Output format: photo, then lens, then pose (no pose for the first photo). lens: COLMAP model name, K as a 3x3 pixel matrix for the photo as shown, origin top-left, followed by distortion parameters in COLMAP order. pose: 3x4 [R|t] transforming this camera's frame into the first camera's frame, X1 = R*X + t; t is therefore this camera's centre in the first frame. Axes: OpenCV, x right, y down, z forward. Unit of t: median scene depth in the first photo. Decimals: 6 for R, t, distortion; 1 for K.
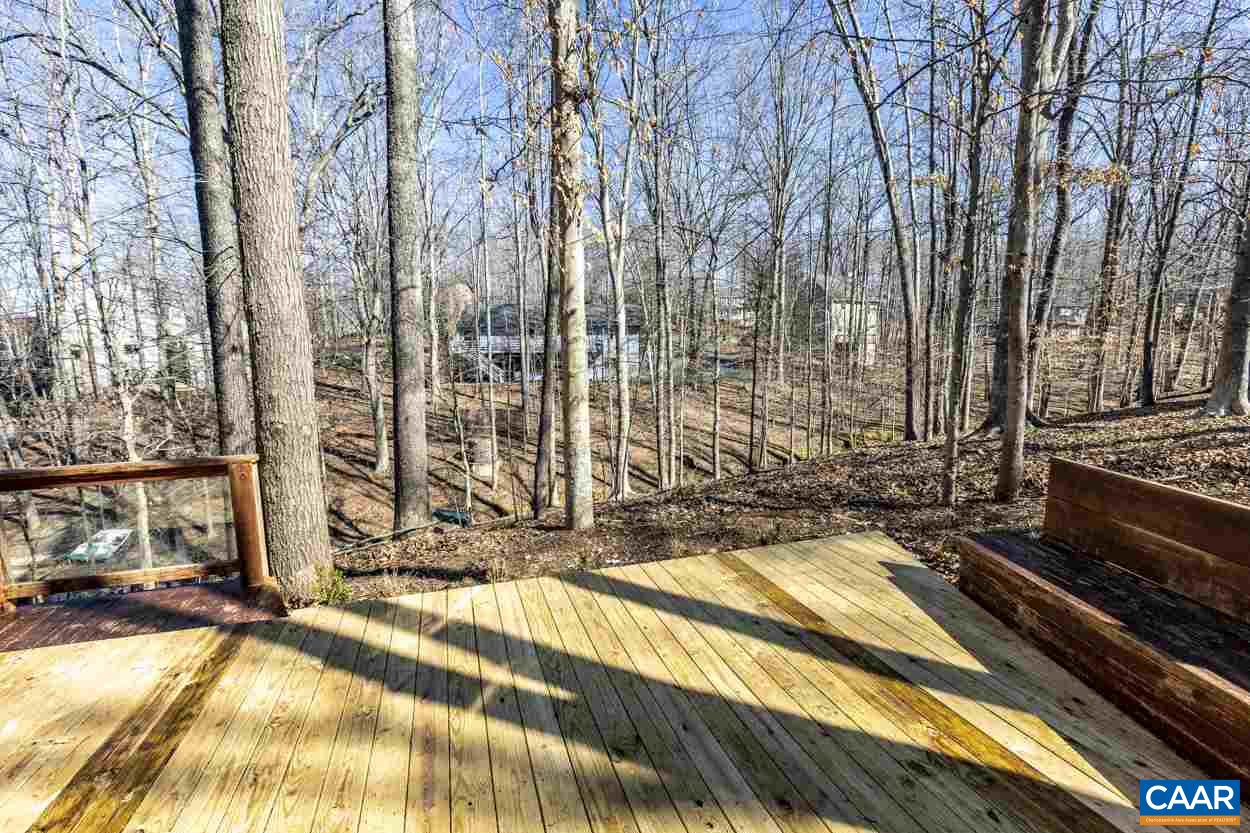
lens RADIAL K [[561.4, 0, 618.6], [0, 561.4, 413.0], [0, 0, 1]] dist [0.001368, 0.000021]
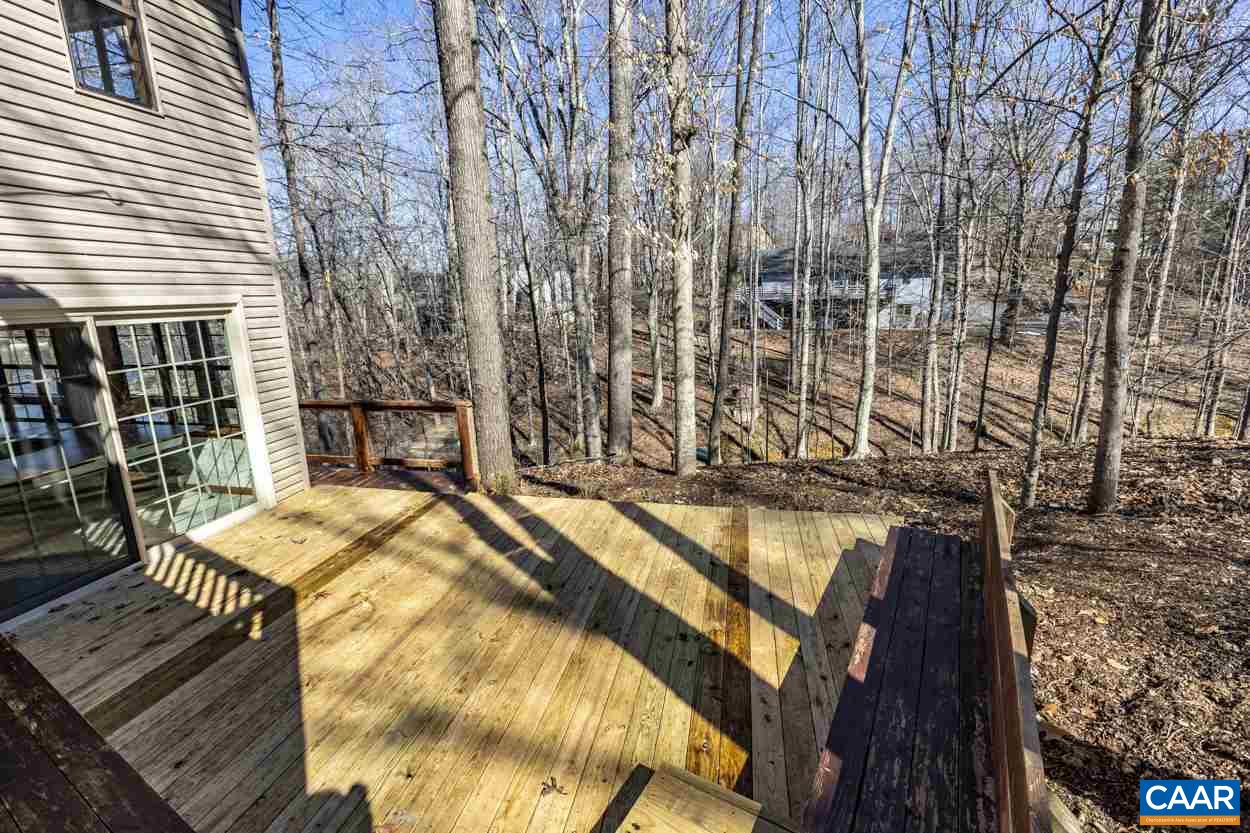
lens RADIAL K [[561.4, 0, 618.6], [0, 561.4, 413.0], [0, 0, 1]] dist [0.001368, 0.000021]
pose [[0.868351, 0.096645, -0.486442, 0.614569], [-0.046152, 0.992320, 0.114765, -0.115141], [0.493797, -0.077206, 0.866143, -0.264466]]
